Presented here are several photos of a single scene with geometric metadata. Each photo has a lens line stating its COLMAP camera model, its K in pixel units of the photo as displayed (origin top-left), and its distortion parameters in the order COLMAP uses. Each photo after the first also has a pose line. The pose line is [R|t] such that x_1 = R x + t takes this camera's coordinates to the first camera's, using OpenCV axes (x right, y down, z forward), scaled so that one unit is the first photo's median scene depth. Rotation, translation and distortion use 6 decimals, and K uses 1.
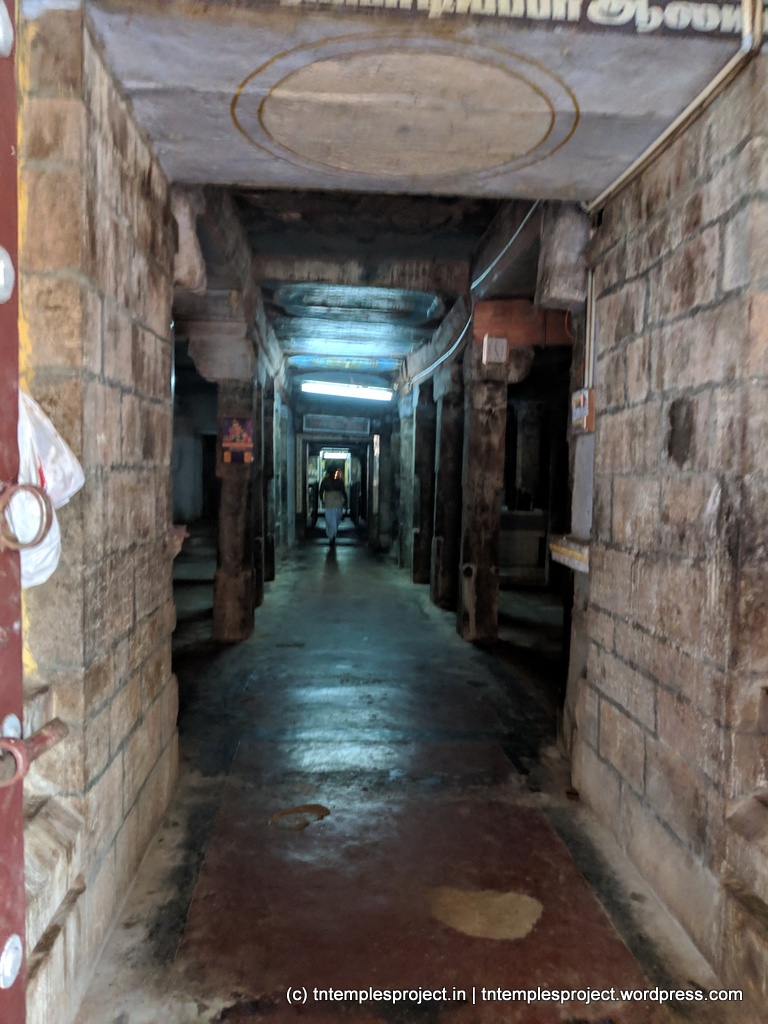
lens RADIAL K [[841.6, 0, 383.4], [0, 841.6, 563.6], [0, 0, 1]] dist [0.094659, -0.140513]
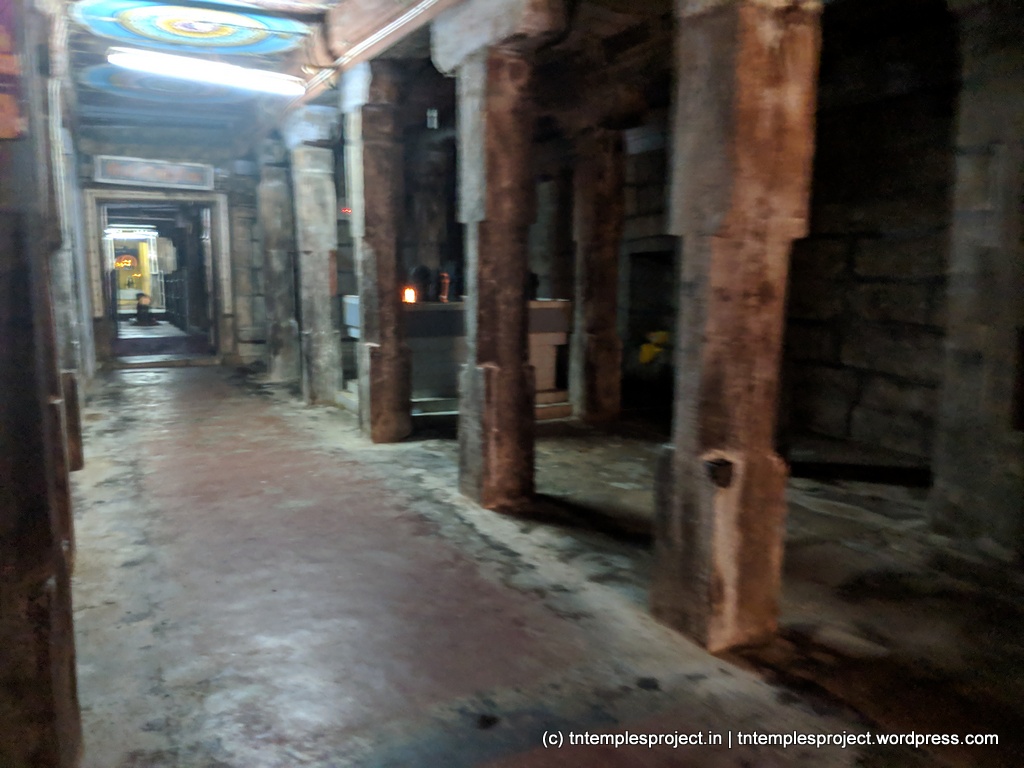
lens RADIAL K [[841.6, 0, 507.8], [0, 841.6, 396.4], [0, 0, 1]] dist [0.094659, -0.140513]
pose [[0.930782, -0.072087, 0.358396, -0.224062], [0.055180, 0.996837, 0.057197, -0.094908], [-0.361386, -0.033462, 0.931816, 1.348568]]
